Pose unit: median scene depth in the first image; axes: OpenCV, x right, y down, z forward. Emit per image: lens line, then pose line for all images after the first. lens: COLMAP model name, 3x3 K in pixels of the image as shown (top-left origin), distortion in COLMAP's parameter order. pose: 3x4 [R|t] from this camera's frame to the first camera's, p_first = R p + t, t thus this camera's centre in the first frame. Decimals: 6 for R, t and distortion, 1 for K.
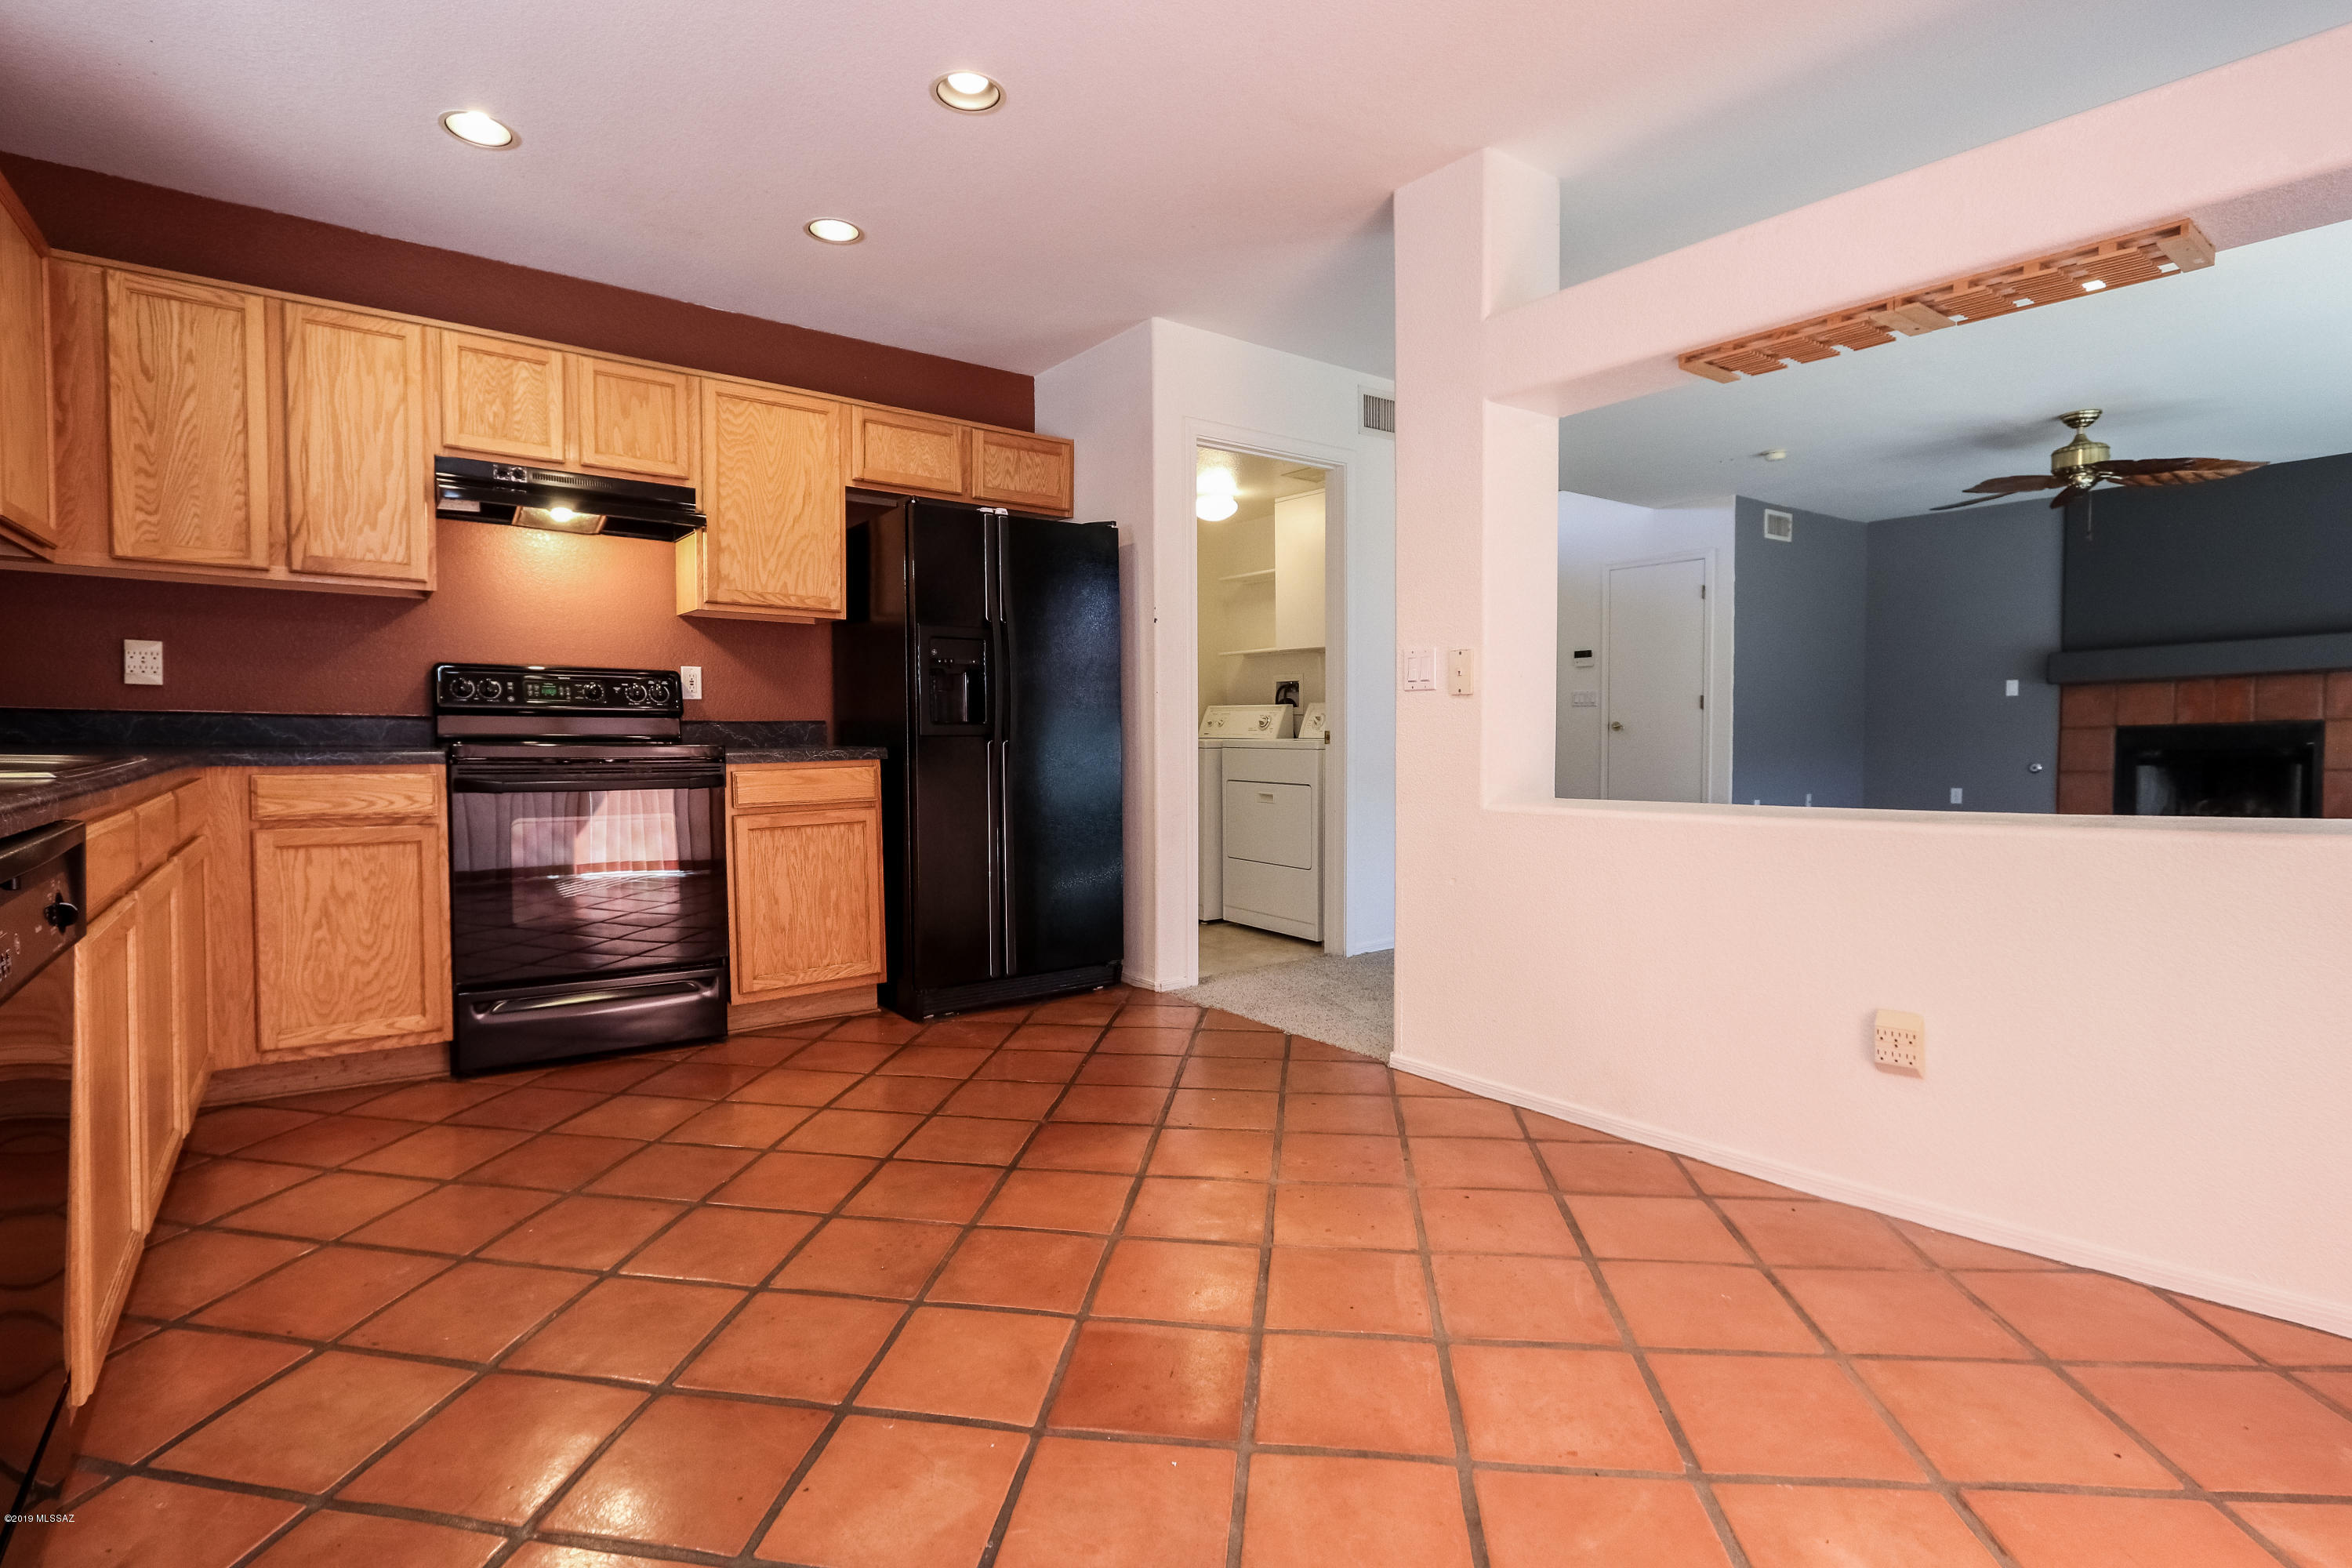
lens RADIAL K [[1109.9, 0, 1108.6], [0, 1109.9, 787.4], [0, 0, 1]] dist [-0.020330, -0.000265]
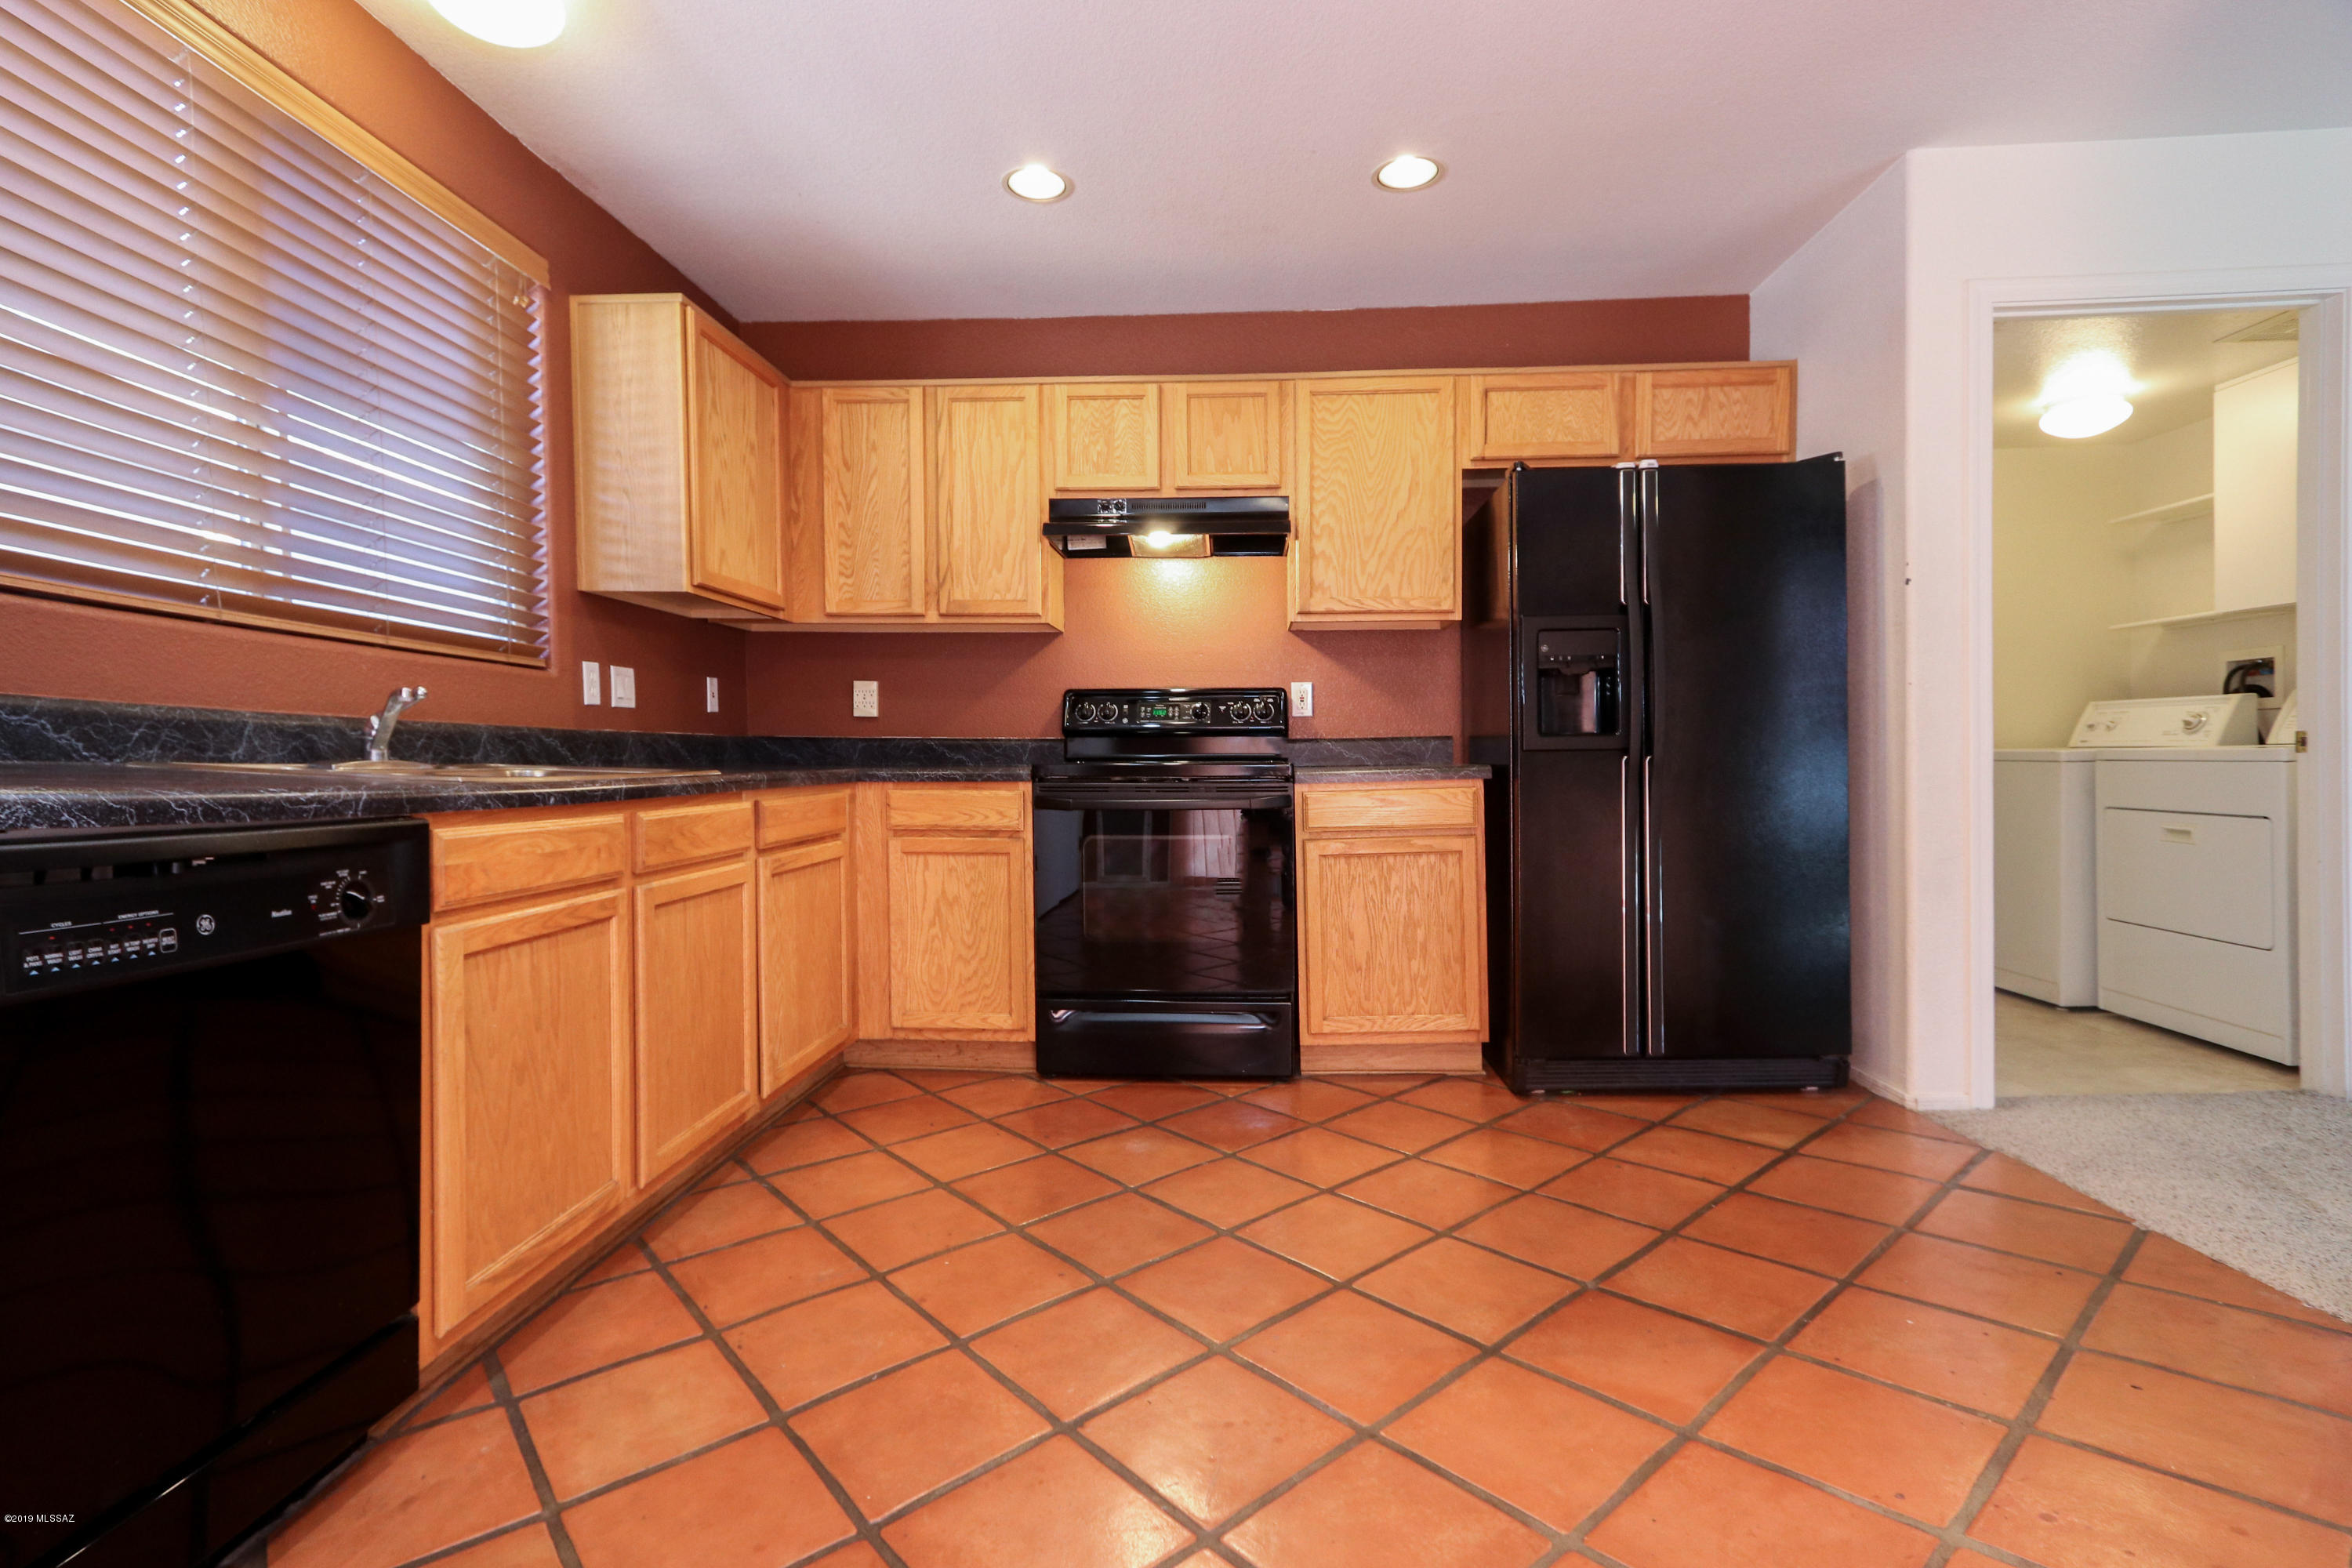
lens RADIAL K [[1065.7, 0, 1168.6], [0, 1065.7, 774.2], [0, 0, 1]] dist [0.011175, 0.000826]
pose [[0.786095, 0.002641, -0.618100, 0.122150], [-0.017017, 0.999704, -0.017371, -0.011127], [0.617871, 0.024173, 0.785907, 0.217829]]
